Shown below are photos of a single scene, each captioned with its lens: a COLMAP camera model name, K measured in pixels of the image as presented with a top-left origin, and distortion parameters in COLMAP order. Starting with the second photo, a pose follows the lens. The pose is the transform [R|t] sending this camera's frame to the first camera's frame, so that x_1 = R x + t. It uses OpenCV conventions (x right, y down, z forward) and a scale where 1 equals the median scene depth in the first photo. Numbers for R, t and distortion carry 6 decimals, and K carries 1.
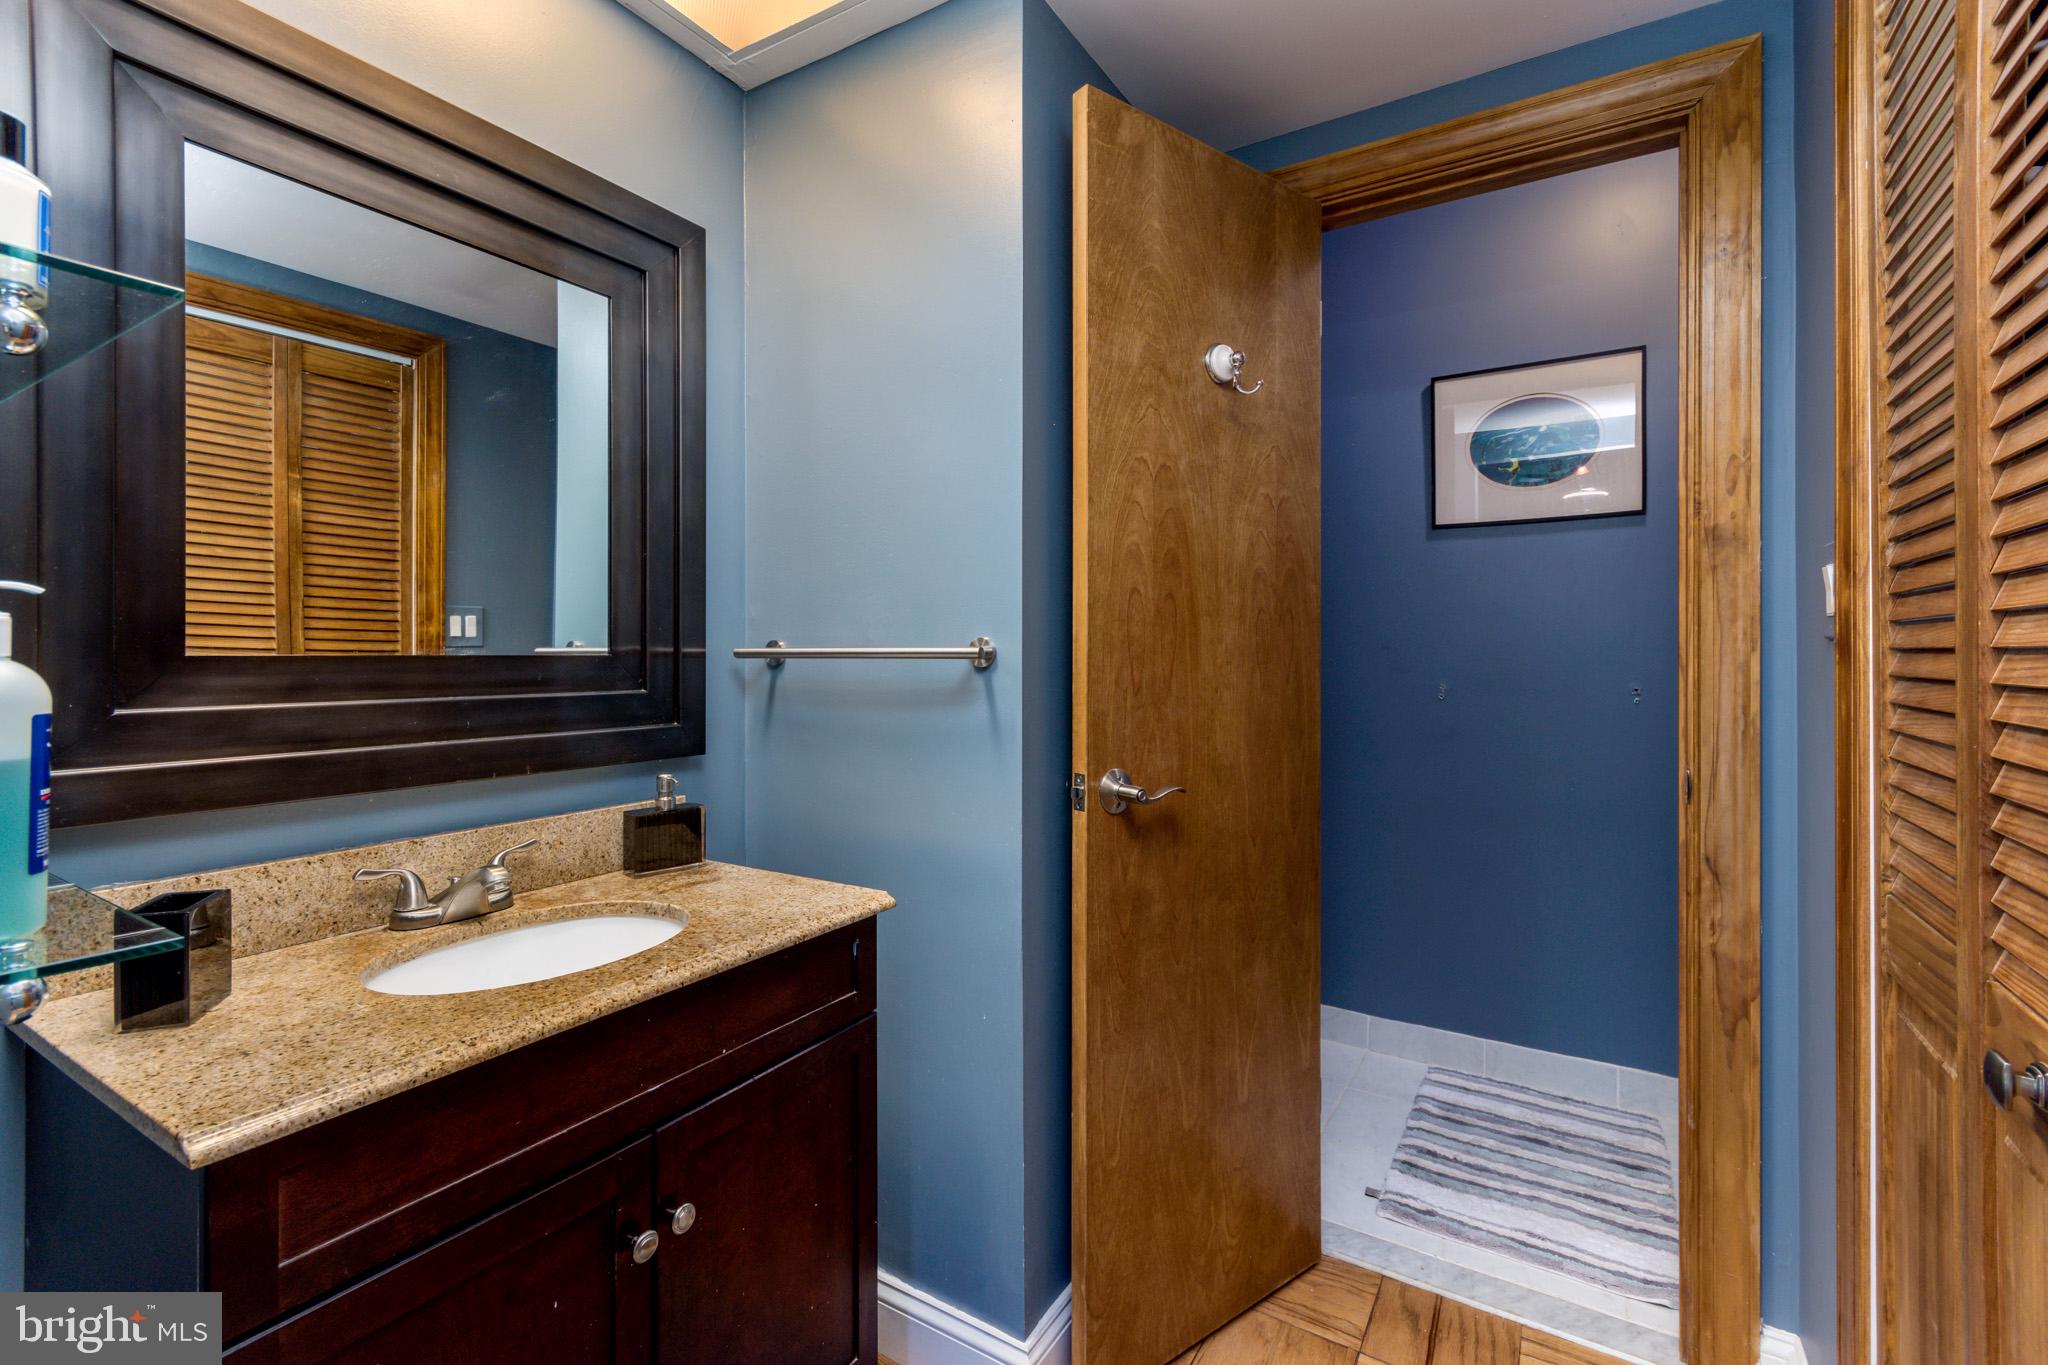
lens RADIAL K [[920.5, 0, 1019.2], [0, 920.5, 635.1], [0, 0, 1]] dist [0.001586, 0.000103]
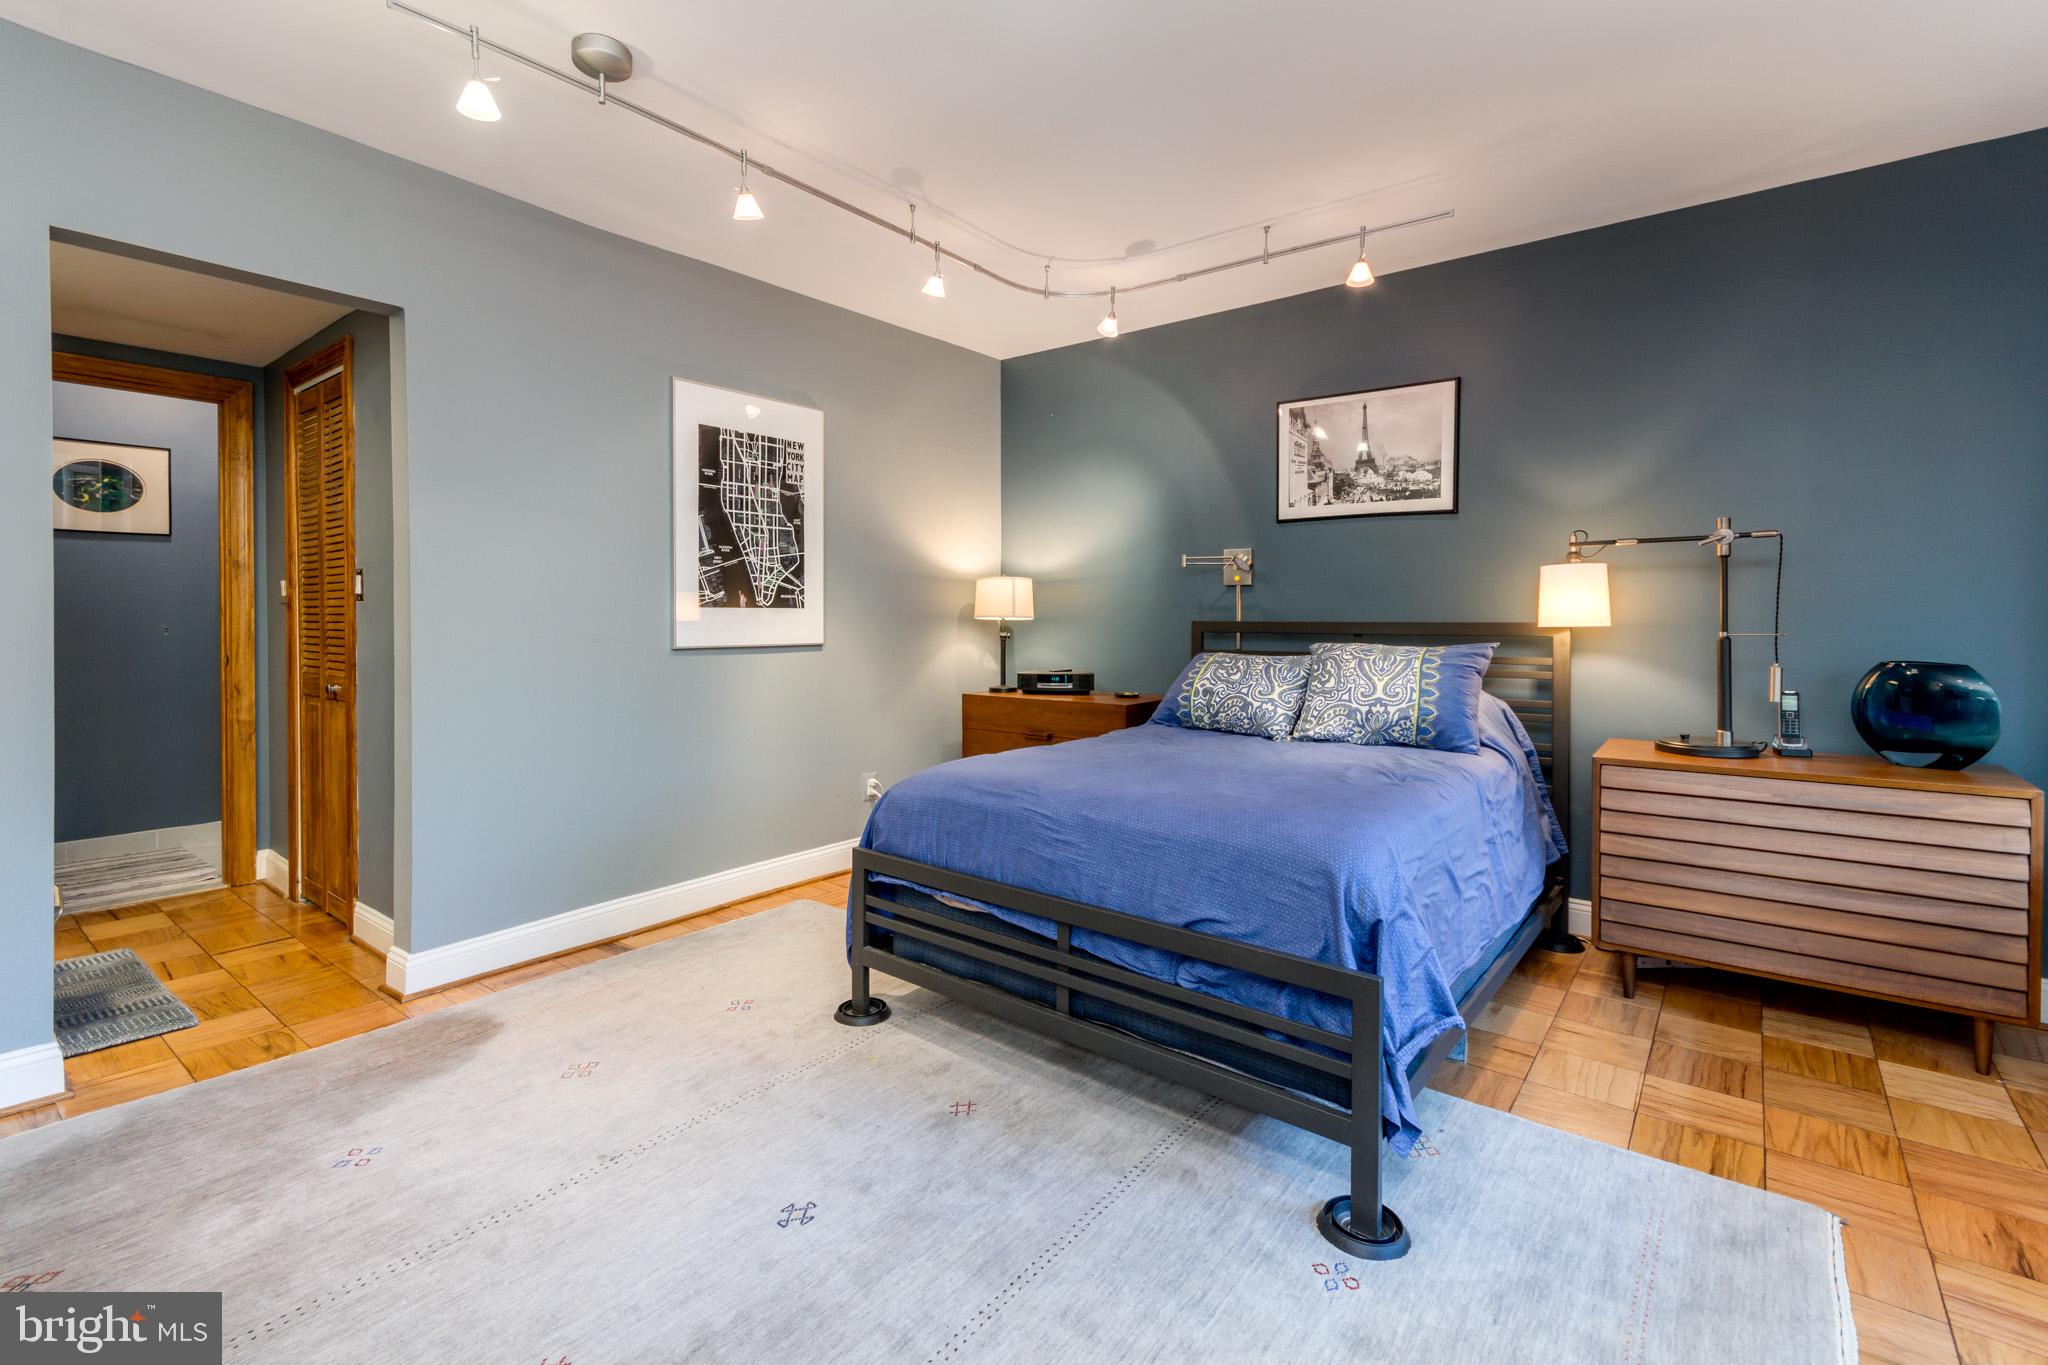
lens RADIAL K [[920.5, 0, 1019.2], [0, 920.5, 635.1], [0, 0, 1]] dist [0.001586, 0.000103]
pose [[0.124128, -0.012305, 0.992190, -1.657726], [-0.011079, 0.999844, 0.013786, 0.033950], [-0.992204, -0.012704, 0.123973, -1.619643]]
